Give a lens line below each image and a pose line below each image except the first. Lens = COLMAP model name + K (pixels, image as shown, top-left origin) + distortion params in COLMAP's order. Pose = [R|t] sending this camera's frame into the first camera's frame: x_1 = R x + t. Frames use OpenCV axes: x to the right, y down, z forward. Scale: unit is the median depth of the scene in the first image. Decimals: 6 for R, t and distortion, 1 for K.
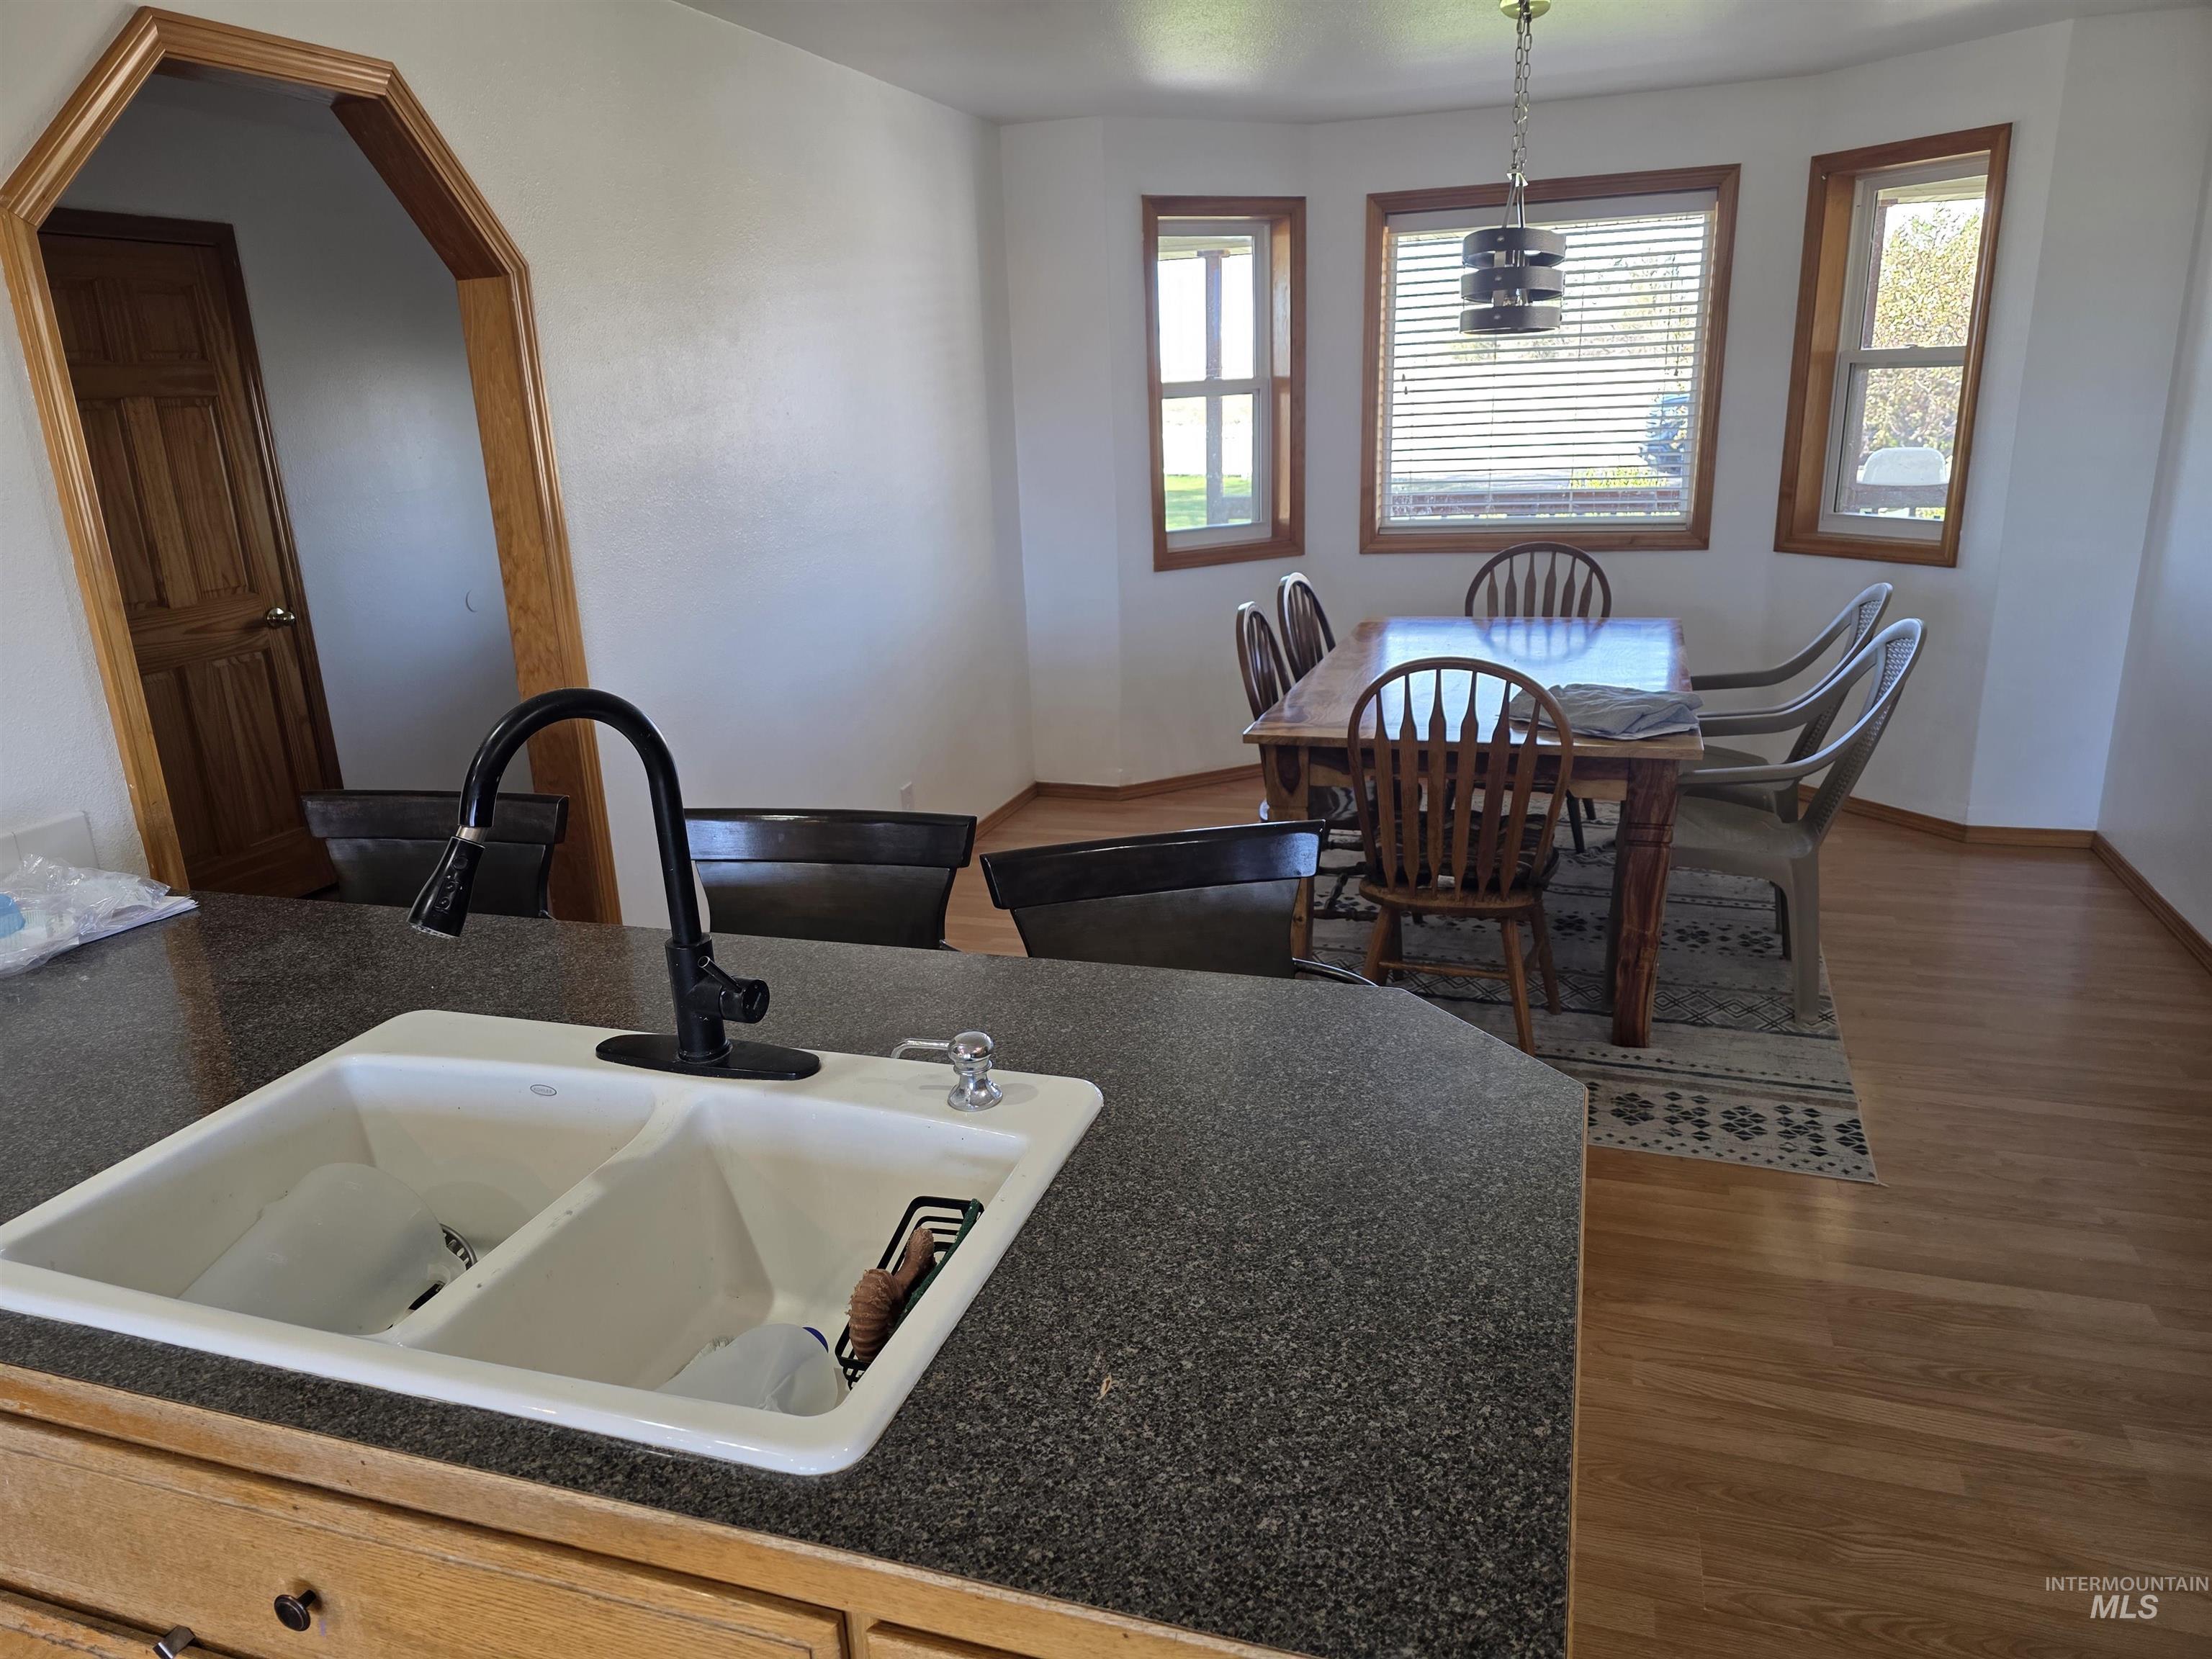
lens RADIAL K [[1488.4, 0, 1106.0], [0, 1488.4, 829.5], [0, 0, 1]] dist [0.057260, -0.055779]
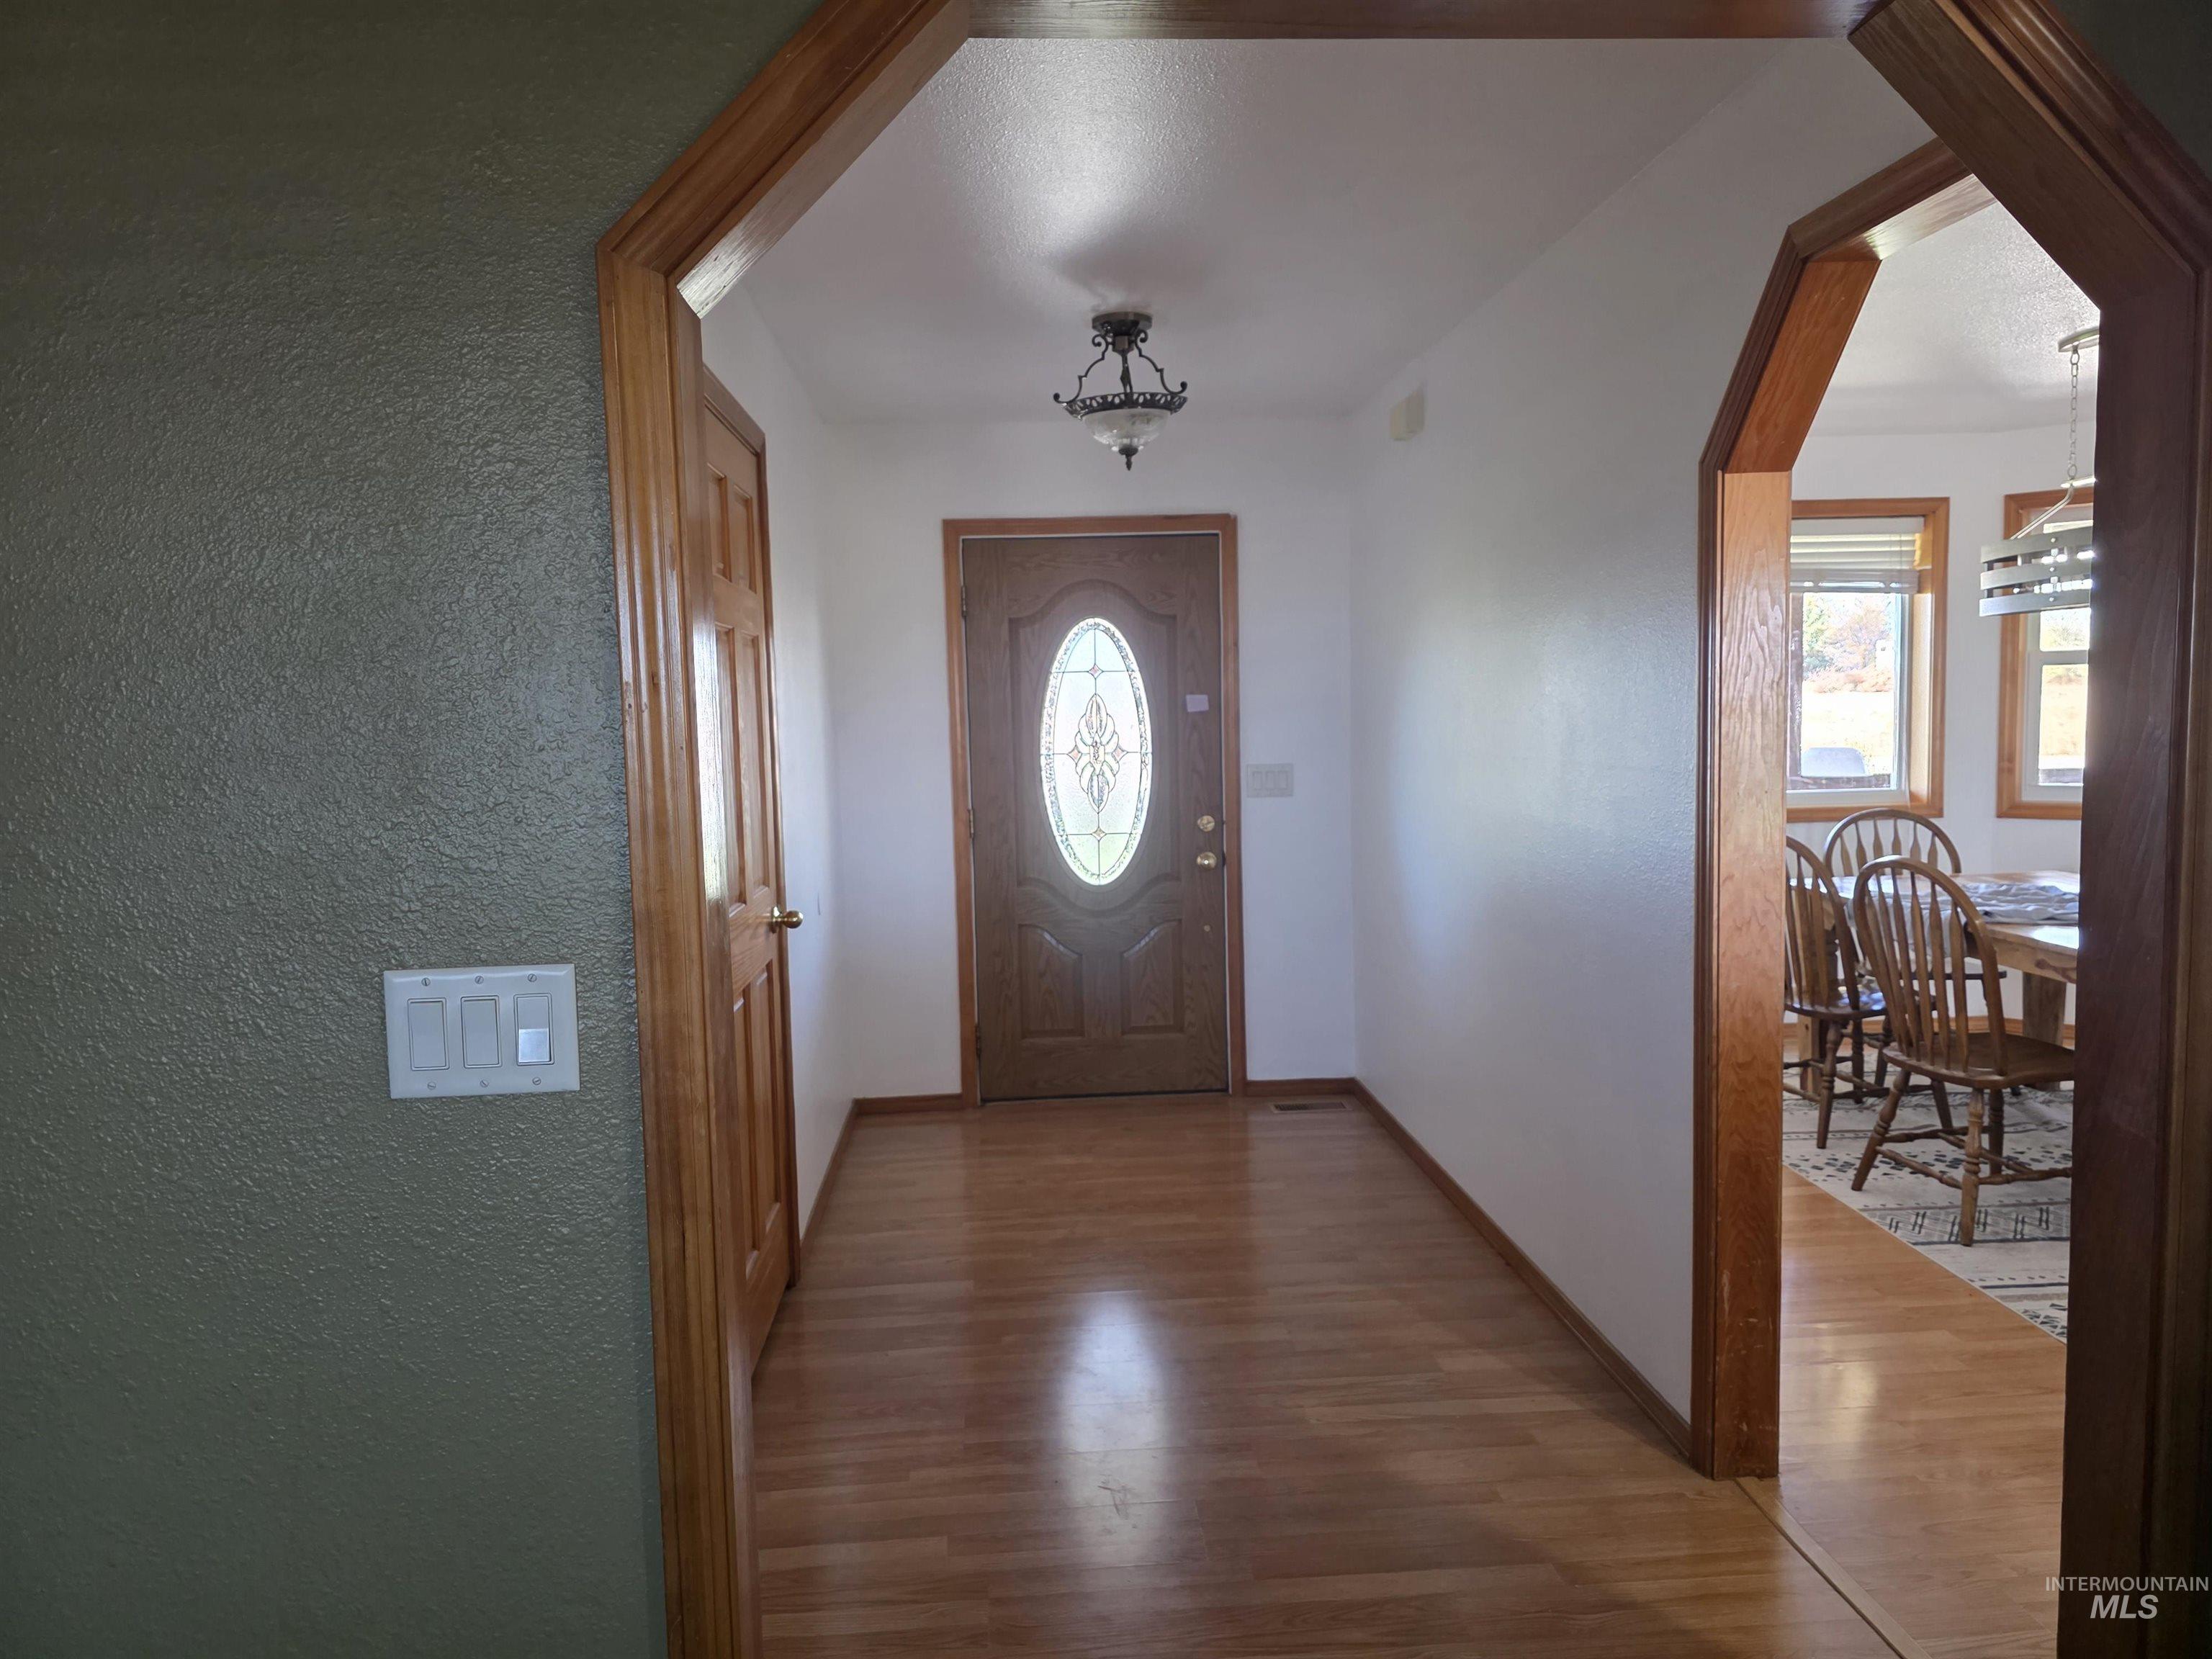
lens RADIAL K [[1488.4, 0, 1106.0], [0, 1488.4, 829.5], [0, 0, 1]] dist [0.057260, -0.055779]
pose [[0.925807, -0.016044, 0.377655, -0.640715], [0.097853, 0.975214, -0.198453, -0.017492], [-0.365111, 0.220683, 0.904430, 0.229340]]
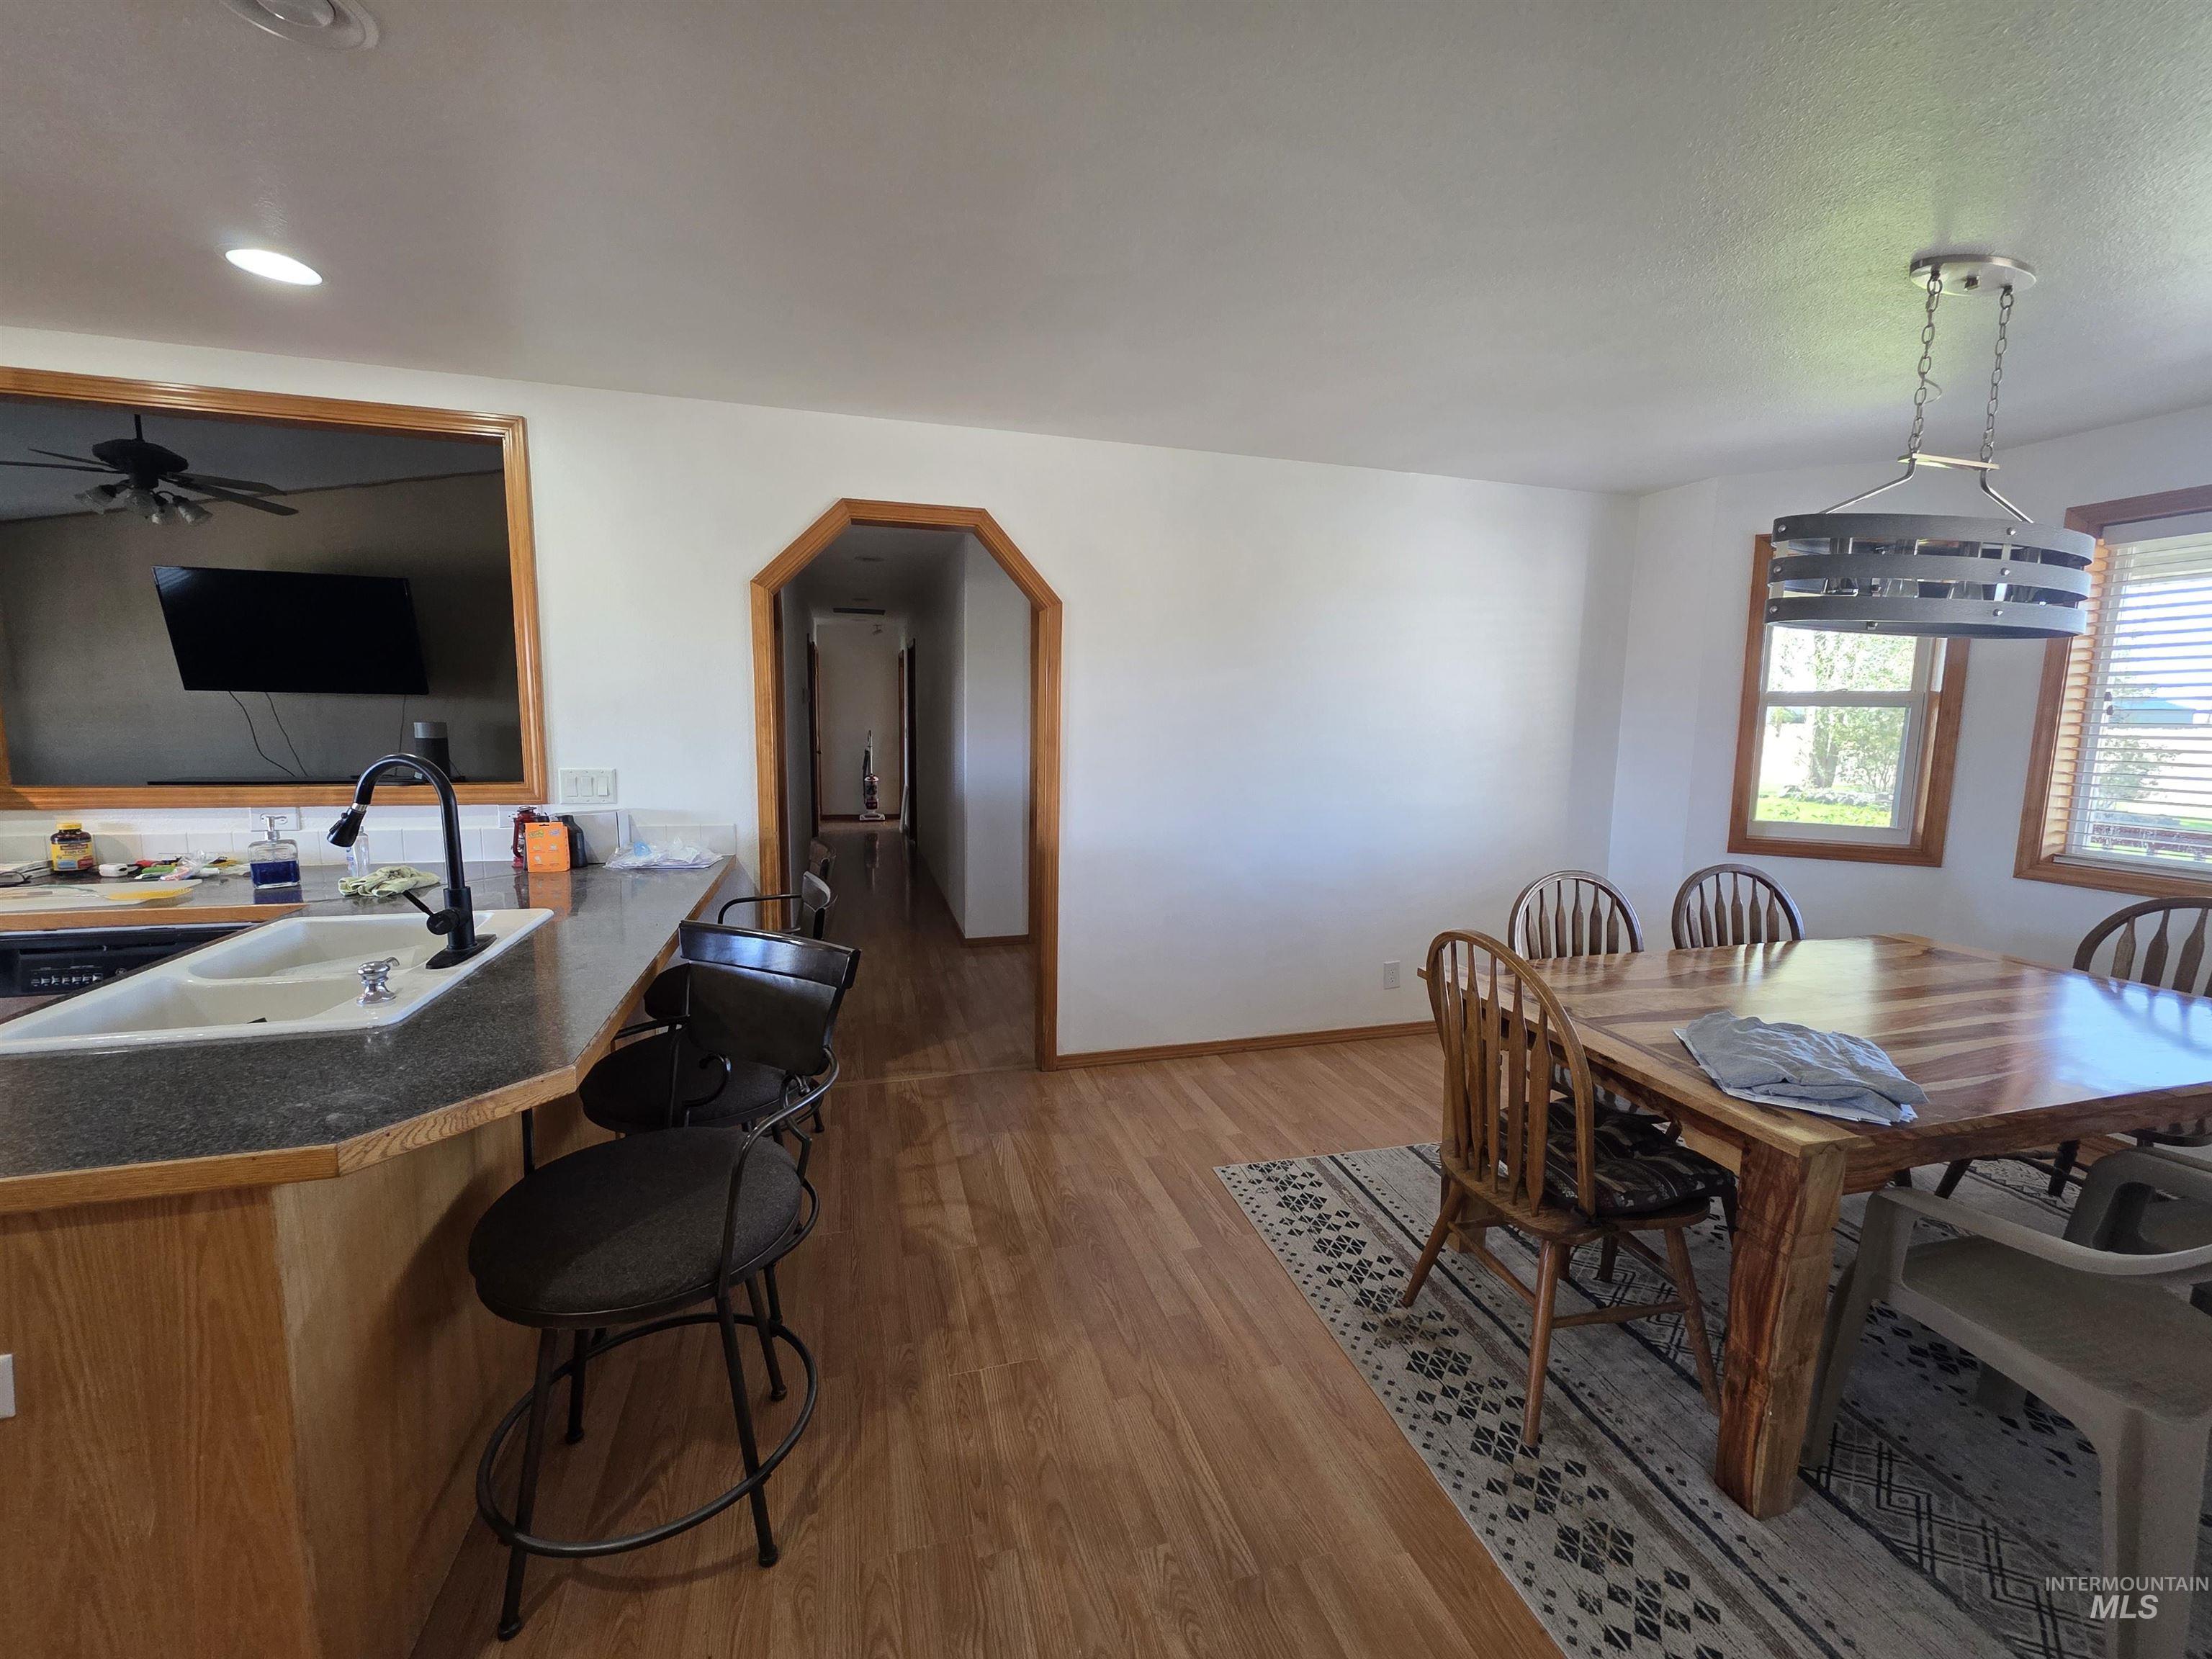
lens RADIAL K [[885.2, 0, 1107.7], [0, 885.2, 821.7], [0, 0, 1]] dist [0.001253, 0.000427]
pose [[0.567377, 0.153379, -0.809048, 0.331474], [-0.275193, 0.961329, -0.010741, -0.066777], [0.776114, 0.228739, 0.587645, 0.275589]]
